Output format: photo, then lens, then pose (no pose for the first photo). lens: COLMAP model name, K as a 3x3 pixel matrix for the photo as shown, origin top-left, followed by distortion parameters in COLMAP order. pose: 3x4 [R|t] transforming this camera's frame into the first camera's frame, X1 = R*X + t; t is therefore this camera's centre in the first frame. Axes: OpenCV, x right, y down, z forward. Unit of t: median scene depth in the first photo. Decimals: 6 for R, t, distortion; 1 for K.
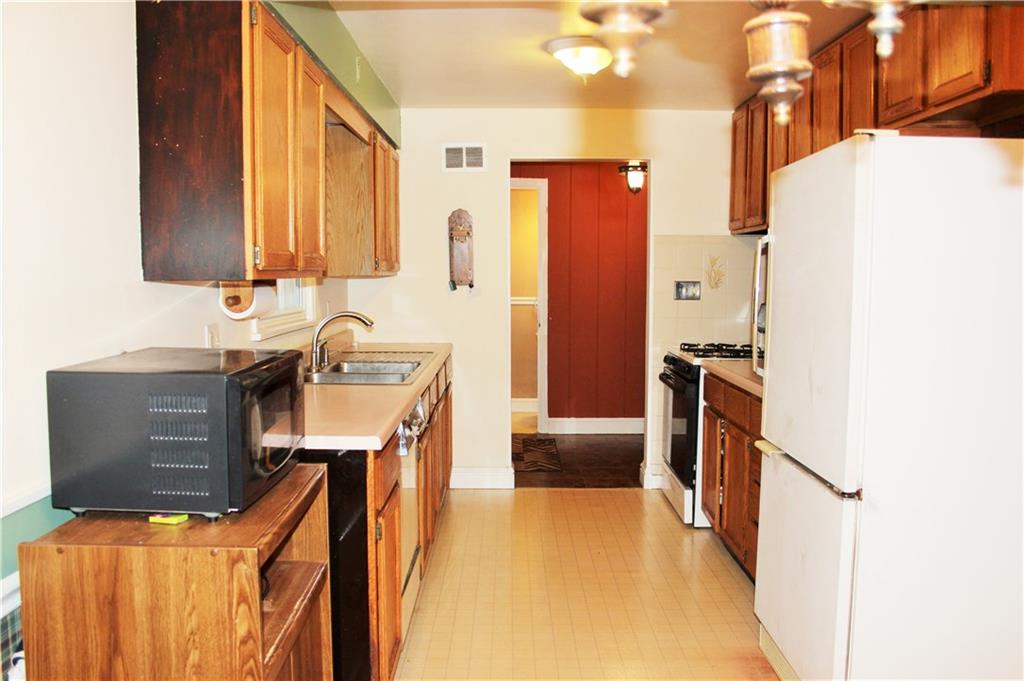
lens RADIAL K [[858.3, 0, 512.0], [0, 858.3, 340.5], [0, 0, 1]] dist [-0.150450, 0.121895]
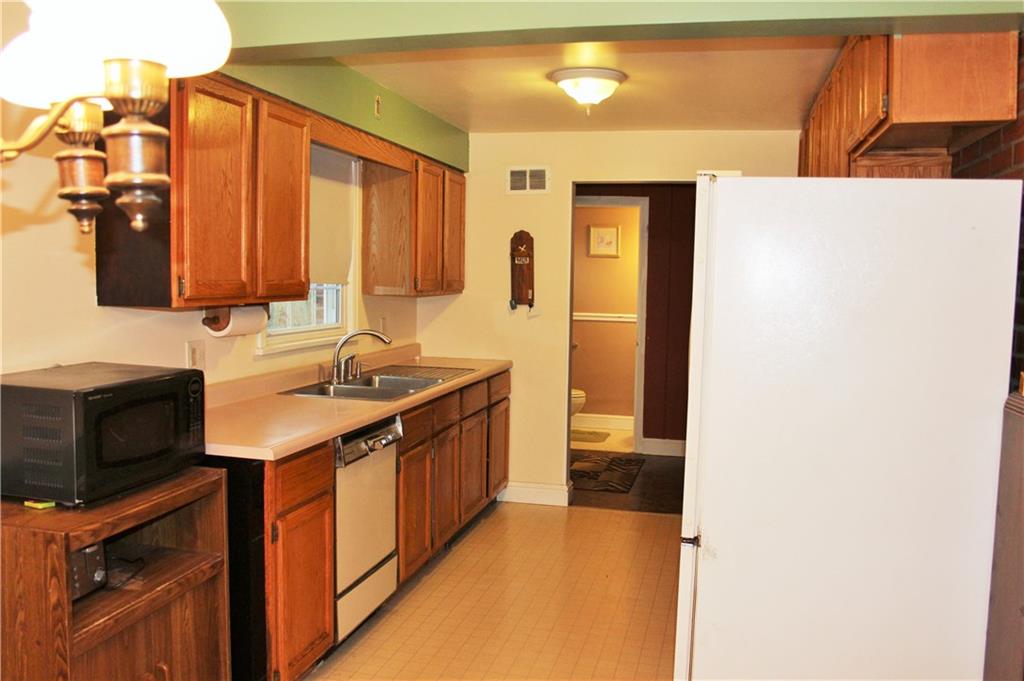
lens RADIAL K [[875.1, 0, 529.6], [0, 875.1, 340.2], [0, 0, 1]] dist [-0.149026, 0.122888]
pose [[0.971899, 0.034820, -0.232808, 0.445443], [-0.036941, 0.999306, -0.004755, -0.039265], [0.232480, 0.013222, 0.972511, -0.037297]]
